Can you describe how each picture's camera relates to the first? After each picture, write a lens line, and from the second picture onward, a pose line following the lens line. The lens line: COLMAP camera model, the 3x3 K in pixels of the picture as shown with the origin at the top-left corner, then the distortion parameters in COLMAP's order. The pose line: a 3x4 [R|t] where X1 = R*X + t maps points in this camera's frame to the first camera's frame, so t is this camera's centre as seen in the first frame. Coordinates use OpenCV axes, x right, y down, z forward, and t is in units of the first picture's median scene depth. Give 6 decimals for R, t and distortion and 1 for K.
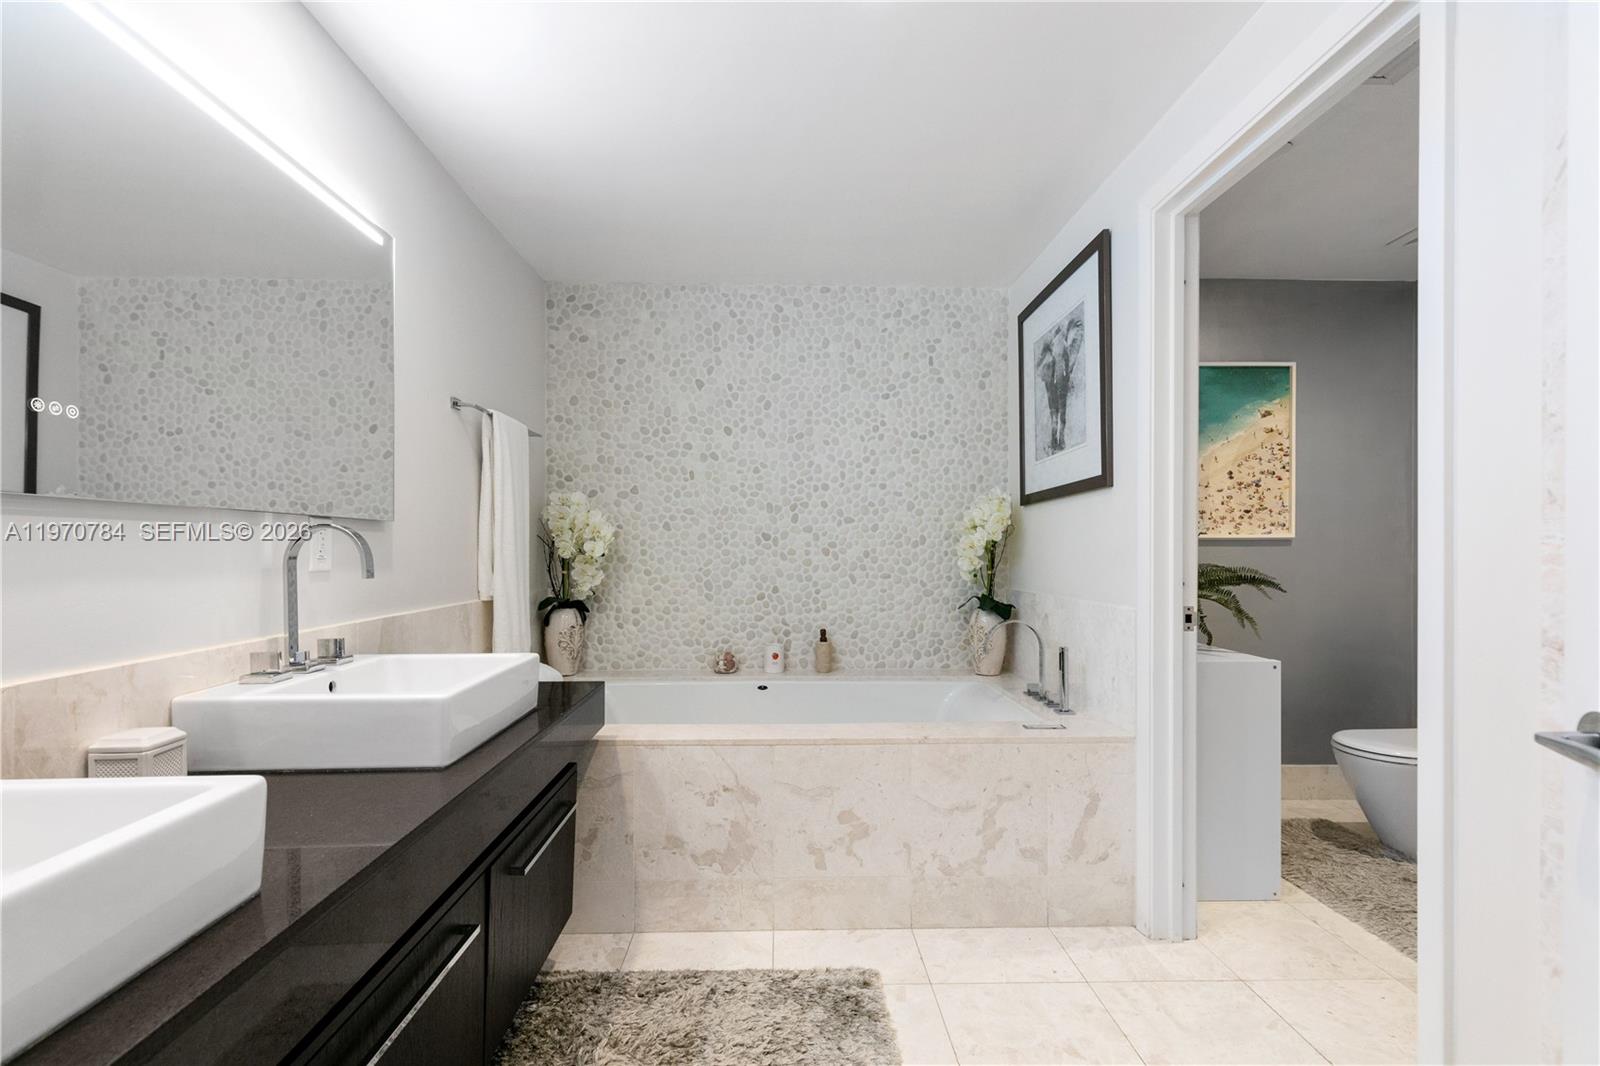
lens RADIAL K [[727.2, 0, 799.4], [0, 727.2, 540.6], [0, 0, 1]] dist [0.001824, -0.001306]
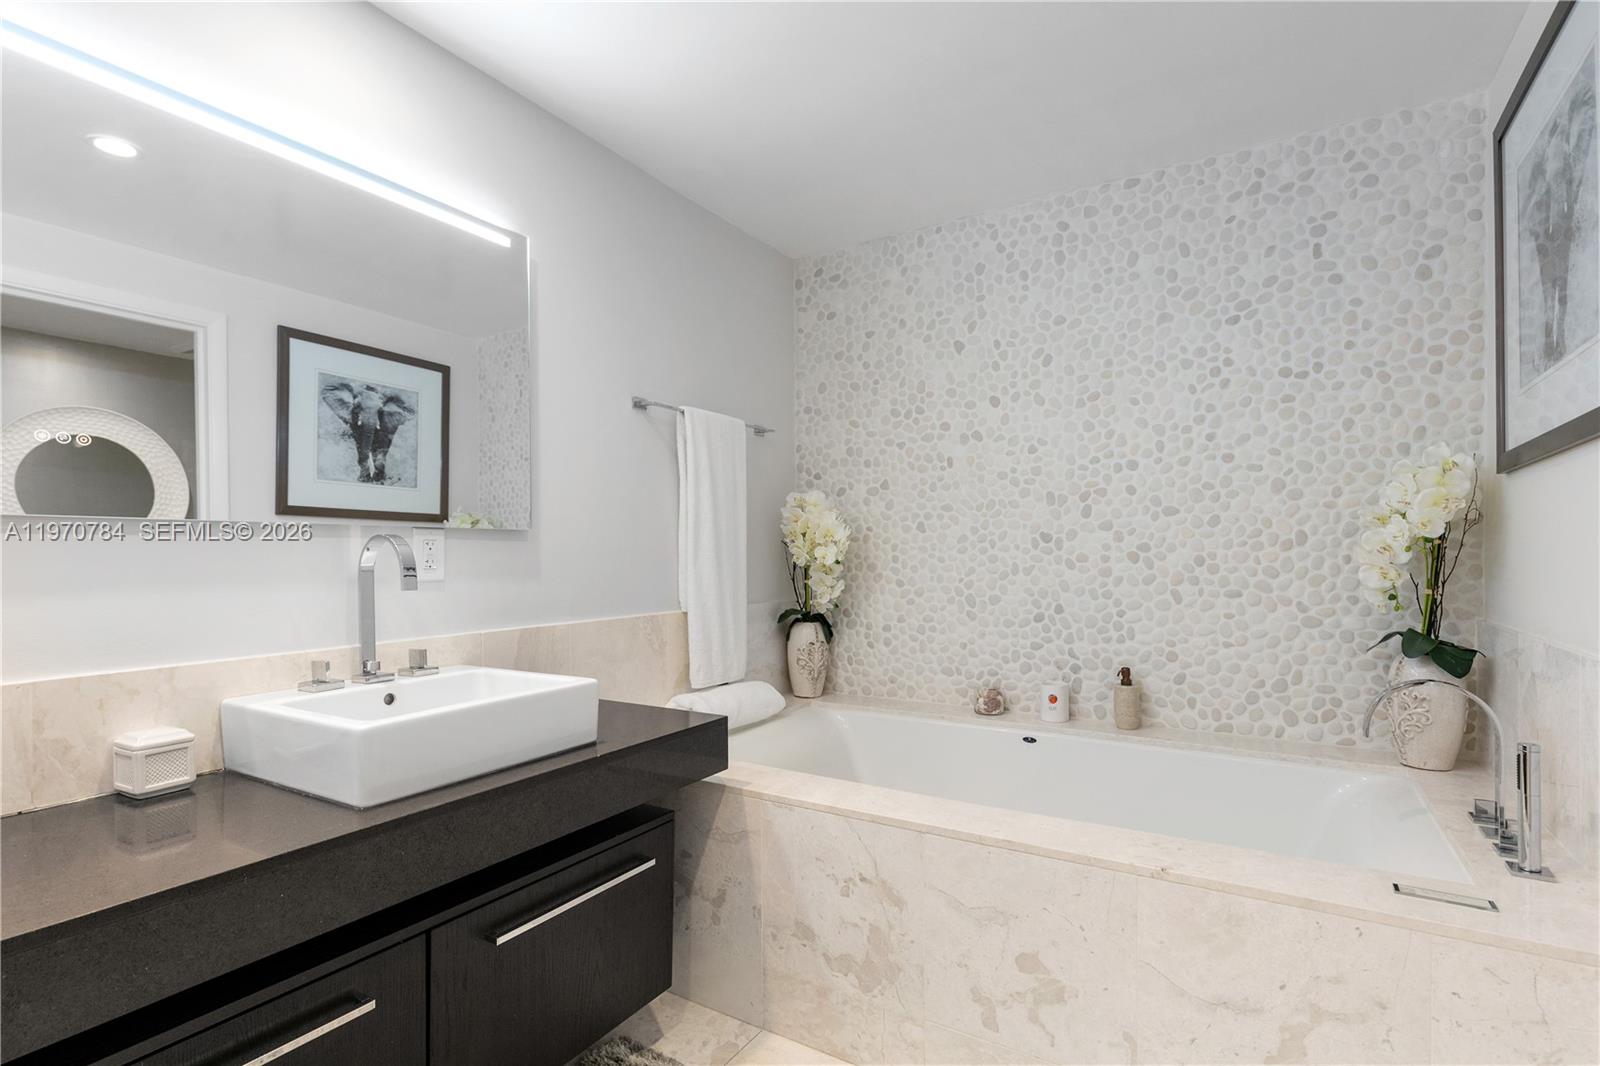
lens RADIAL K [[764.7, 0, 797.6], [0, 764.7, 555.5], [0, 0, 1]] dist [0.004121, -0.000870]
pose [[0.827180, -0.004961, -0.561916, 0.187480], [0.013811, 0.999838, 0.011503, 0.000546], [0.561768, -0.017276, 0.827114, 0.210381]]
